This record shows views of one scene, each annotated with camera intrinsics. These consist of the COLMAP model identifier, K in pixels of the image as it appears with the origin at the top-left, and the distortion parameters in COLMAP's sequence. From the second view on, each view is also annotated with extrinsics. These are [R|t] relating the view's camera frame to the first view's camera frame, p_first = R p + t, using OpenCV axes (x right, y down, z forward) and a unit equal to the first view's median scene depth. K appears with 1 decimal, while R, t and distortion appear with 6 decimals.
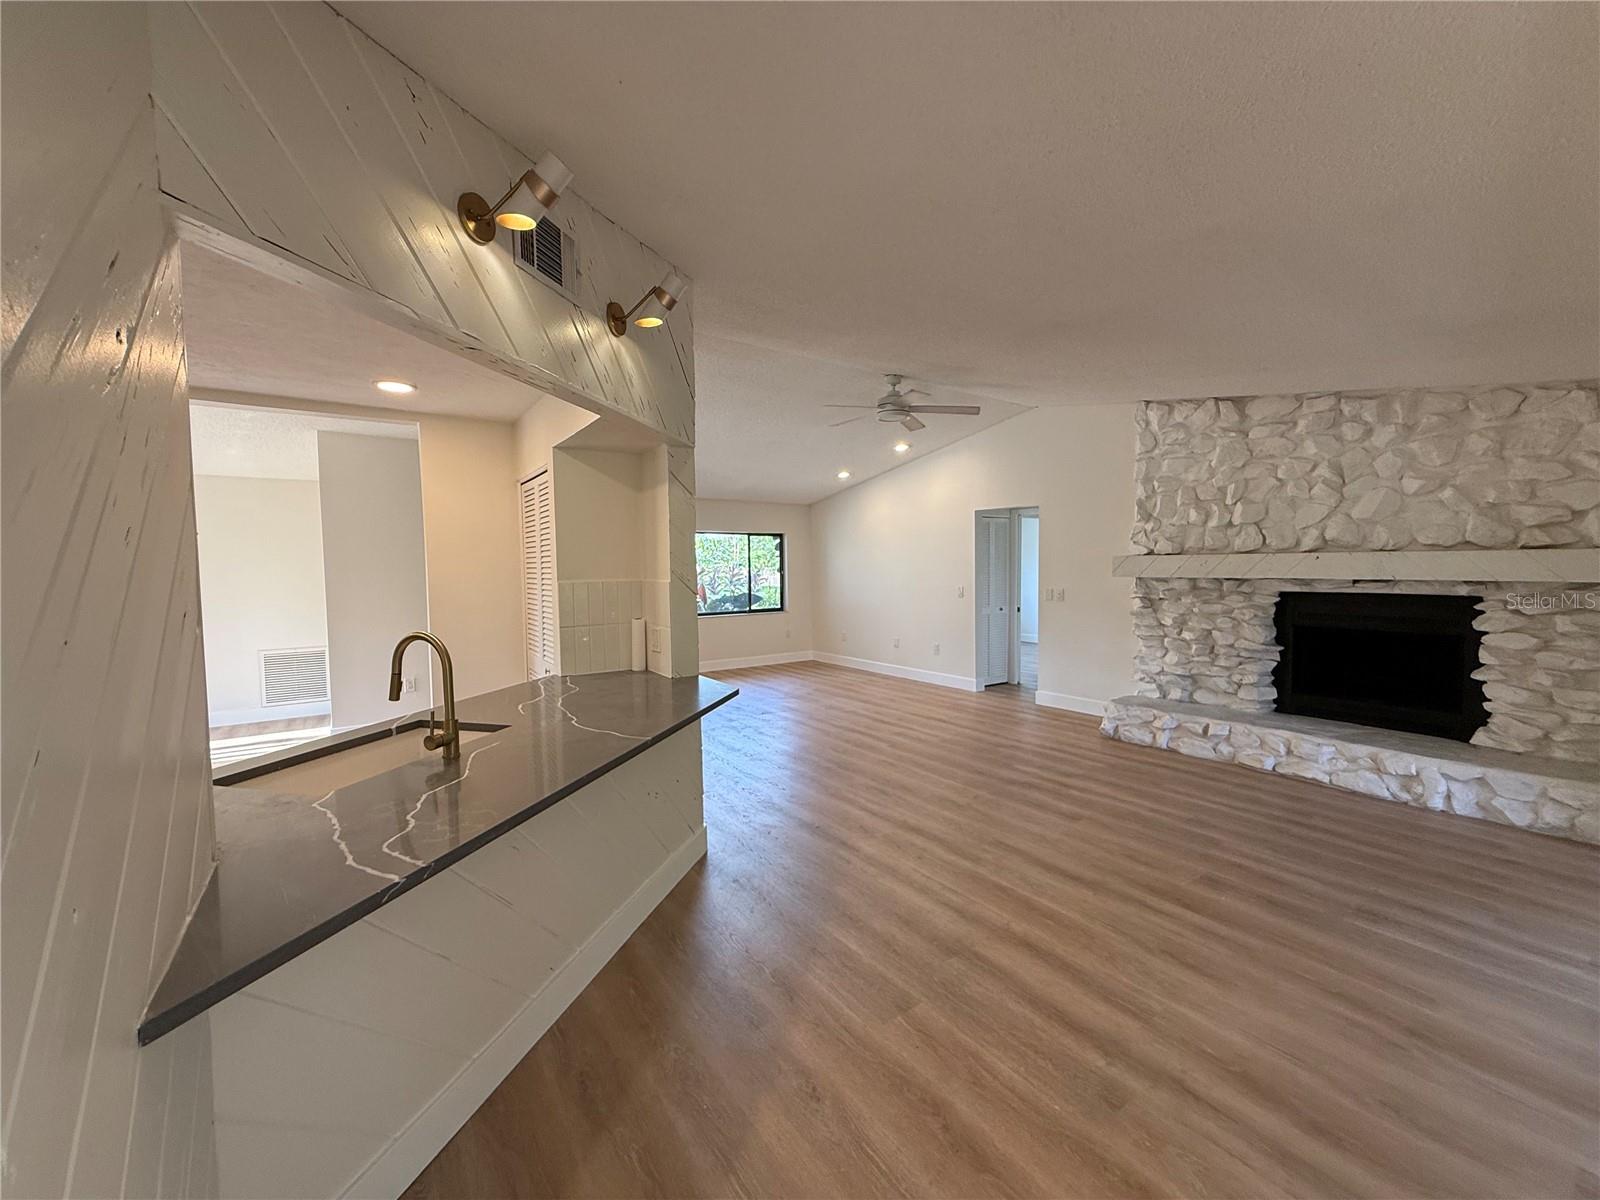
lens RADIAL K [[637.9, 0, 799.1], [0, 637.9, 599.5], [0, 0, 1]] dist [0.001631, -0.000871]
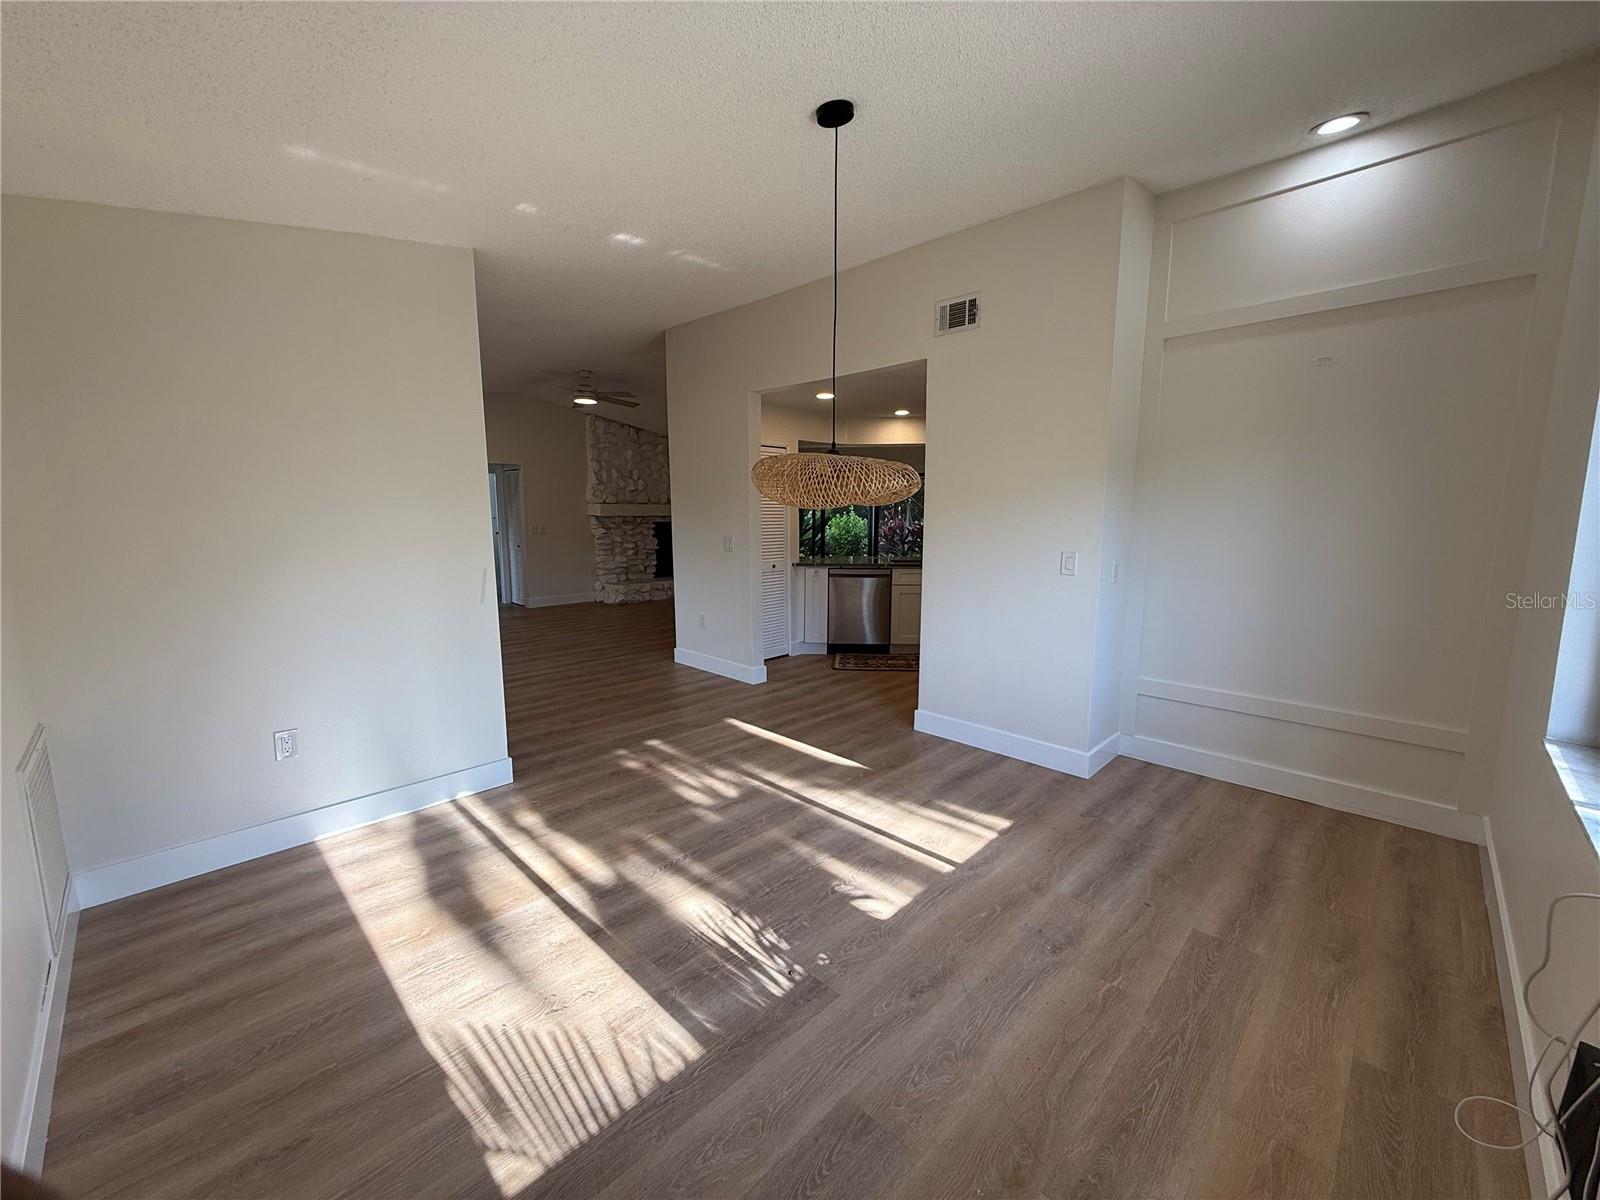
lens RADIAL K [[637.9, 0, 797.4], [0, 637.9, 599.0], [0, 0, 1]] dist [0.001631, -0.000871]
pose [[-0.181641, -0.120385, 0.975968, -1.588422], [0.056120, 0.989592, 0.132510, -0.013723], [-0.981762, 0.078841, -0.172994, 0.951982]]
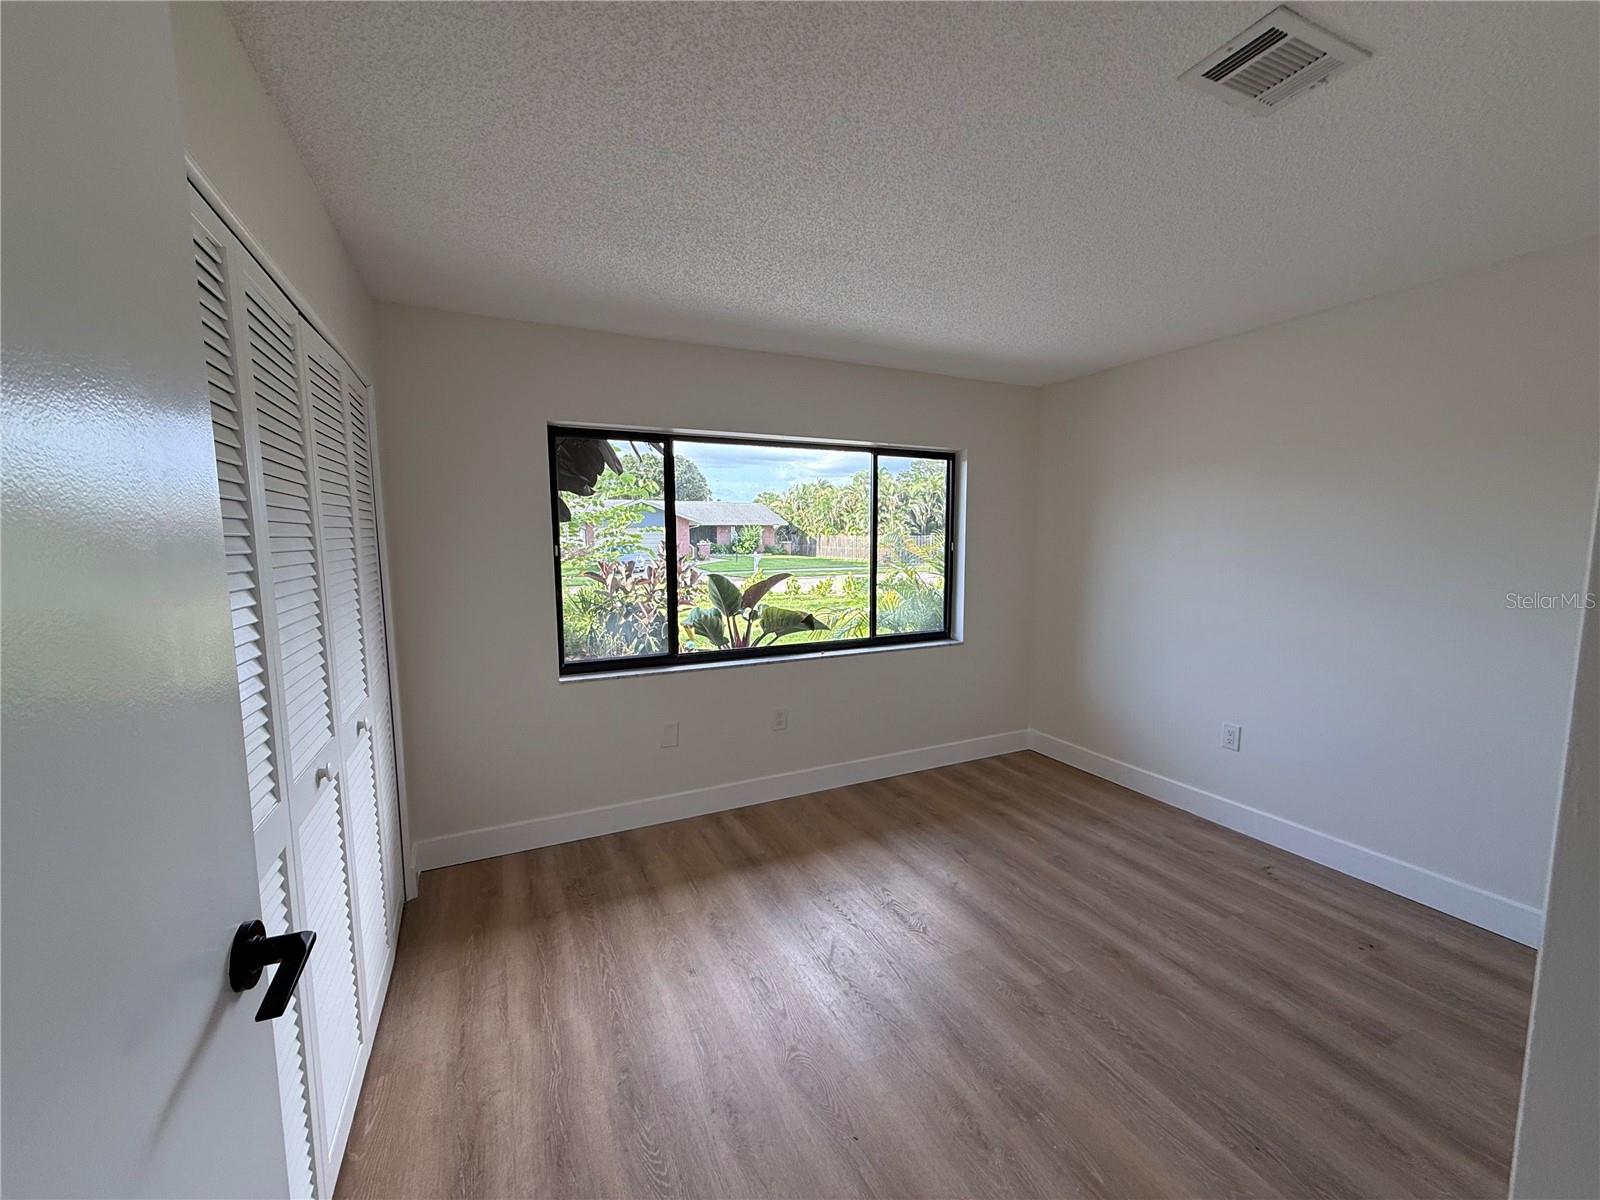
lens RADIAL K [[637.9, 0, 801.2], [0, 637.9, 601.3], [0, 0, 1]] dist [0.001631, -0.000871]
pose [[0.988195, 0.018859, -0.152036, -0.124509], [-0.013009, 0.999140, 0.039382, -0.046107], [0.152648, -0.036939, 0.987590, 1.195821]]
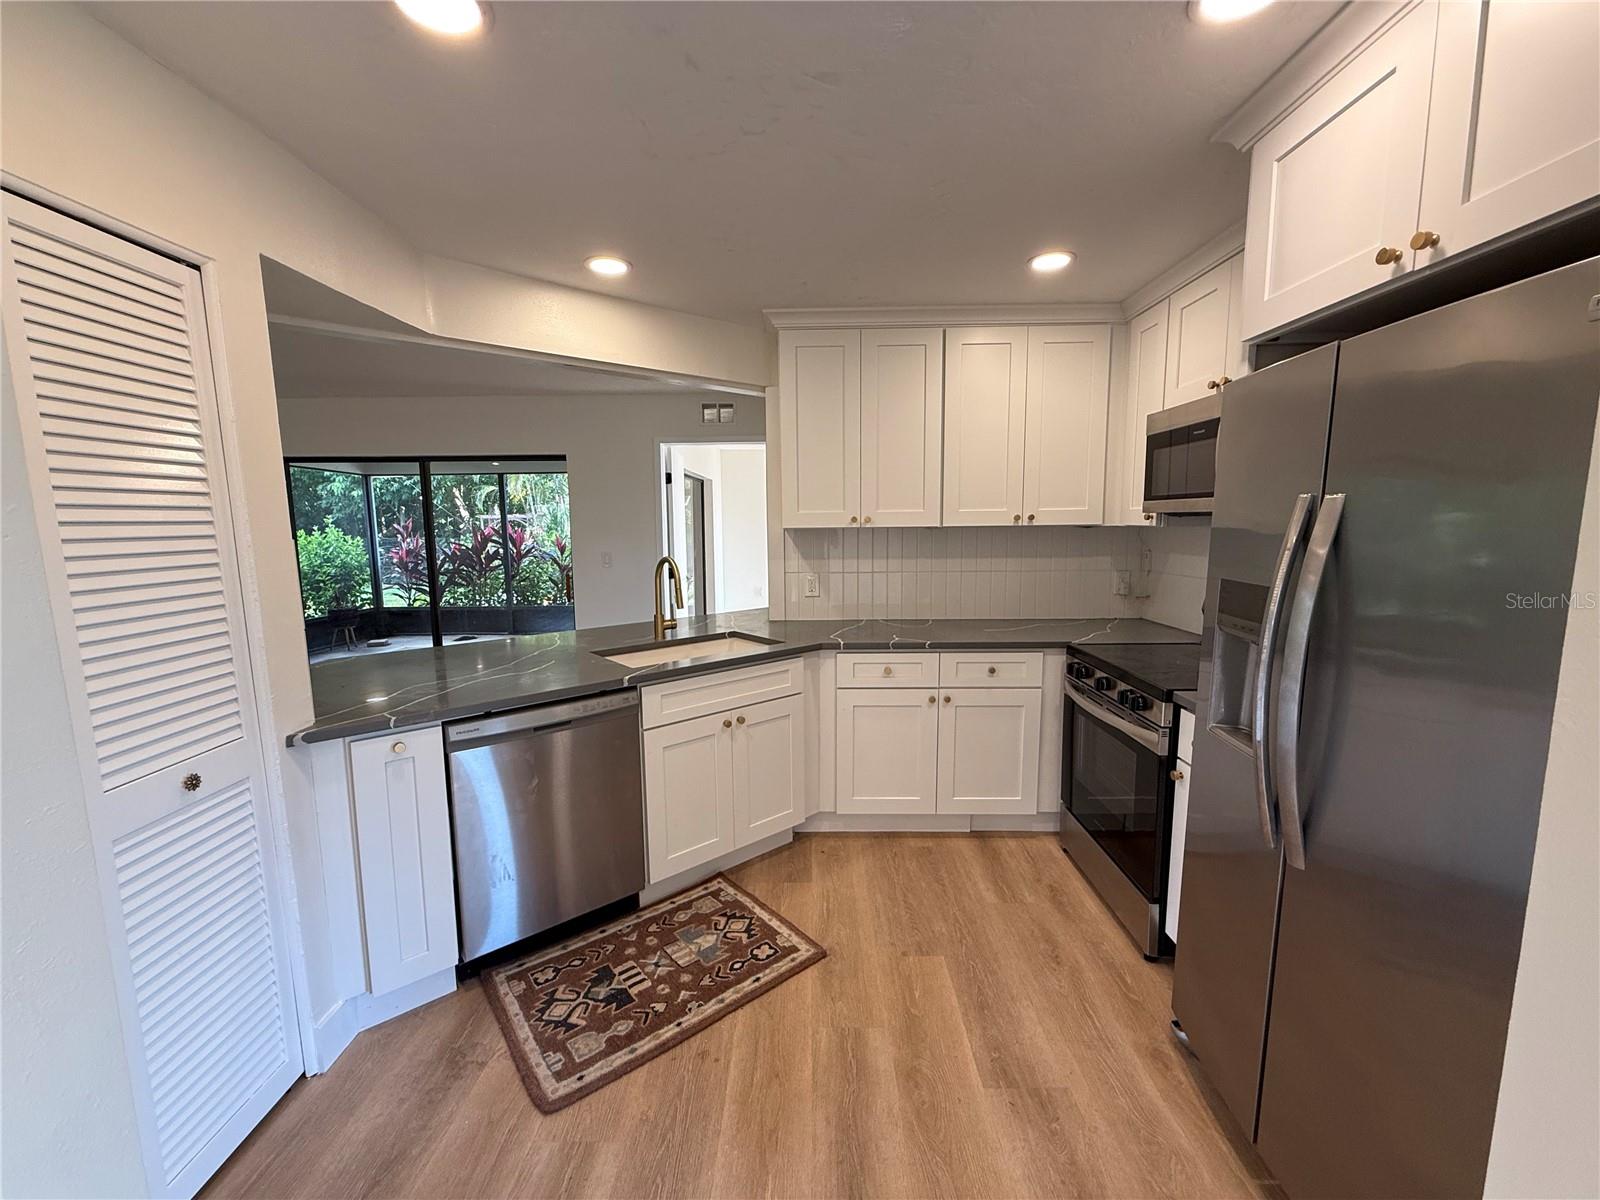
lens RADIAL K [[637.9, 0, 799.3], [0, 637.9, 602.2], [0, 0, 1]] dist [0.001631, -0.000871]
pose [[-0.809661, -0.056358, 0.584185, -0.699212], [0.050119, 0.985103, 0.164500, -0.028333], [-0.584753, 0.162468, -0.794775, 0.826709]]
